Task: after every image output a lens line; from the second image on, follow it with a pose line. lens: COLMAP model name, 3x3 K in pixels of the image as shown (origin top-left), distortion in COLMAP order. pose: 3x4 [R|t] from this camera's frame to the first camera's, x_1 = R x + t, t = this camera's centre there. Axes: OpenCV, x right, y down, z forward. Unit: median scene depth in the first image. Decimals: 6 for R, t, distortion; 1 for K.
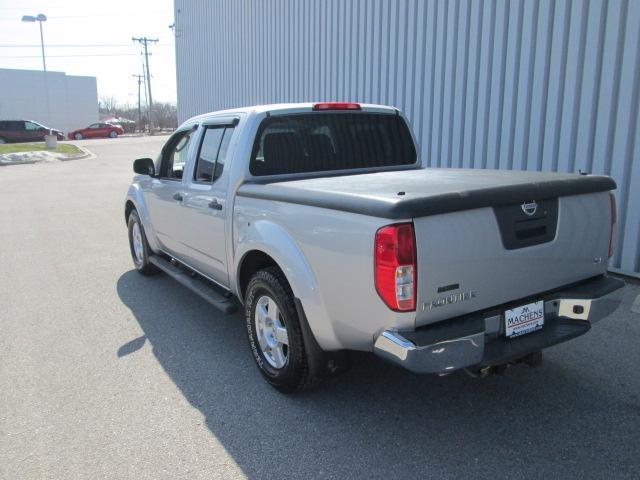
lens RADIAL K [[534.5, 0, 320.1], [0, 534.5, 246.3], [0, 0, 1]] dist [-0.037444, 0.000562]
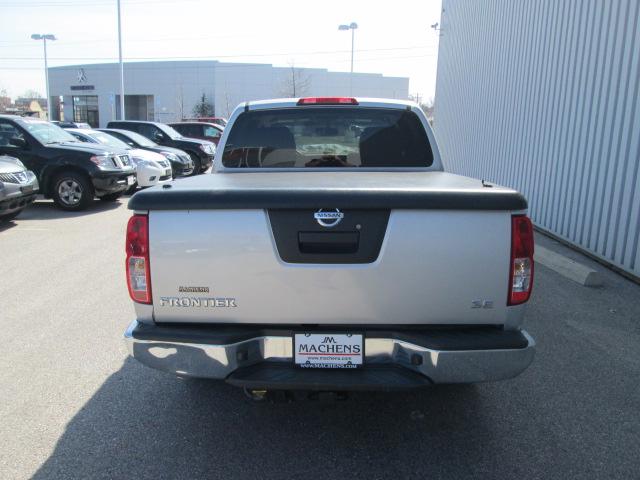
lens RADIAL K [[532.9, 0, 320.0], [0, 532.9, 240.0], [0, 0, 1]] dist [-0.036013, -0.003673]
pose [[0.831613, 0.131039, -0.539674, 0.700792], [-0.136166, 0.990213, 0.030610, -0.051665], [0.538404, 0.048029, 0.841317, 0.244411]]
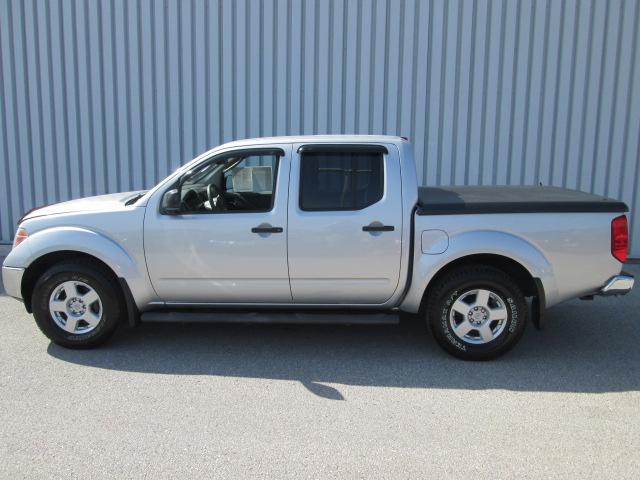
lens RADIAL K [[532.9, 0, 320.0], [0, 532.9, 240.0], [0, 0, 1]] dist [-0.036013, -0.003673]
pose [[0.585835, -0.123642, 0.800943, -1.369539], [0.163310, 0.986031, 0.032764, -0.132840], [-0.793805, 0.111607, 0.597844, 0.535552]]
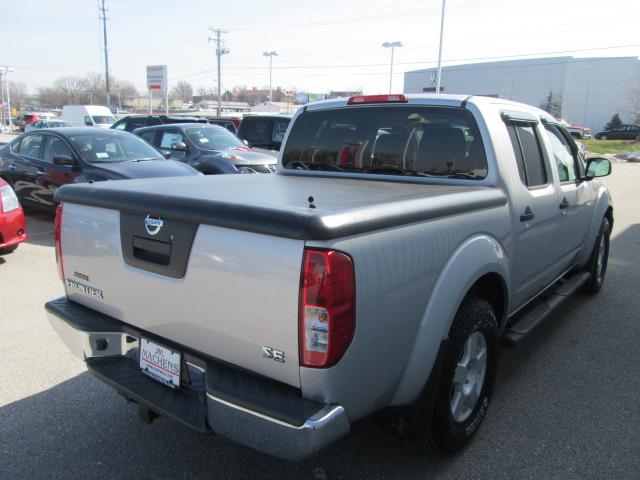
lens RADIAL K [[528.4, 0, 320.1], [0, 528.4, 251.4], [0, 0, 1]] dist [-0.014047, -0.003422]
pose [[0.334815, 0.230198, -0.913733, 1.008586], [-0.215169, 0.962758, 0.163705, -0.181139], [0.917388, 0.141796, 0.371877, 0.787419]]
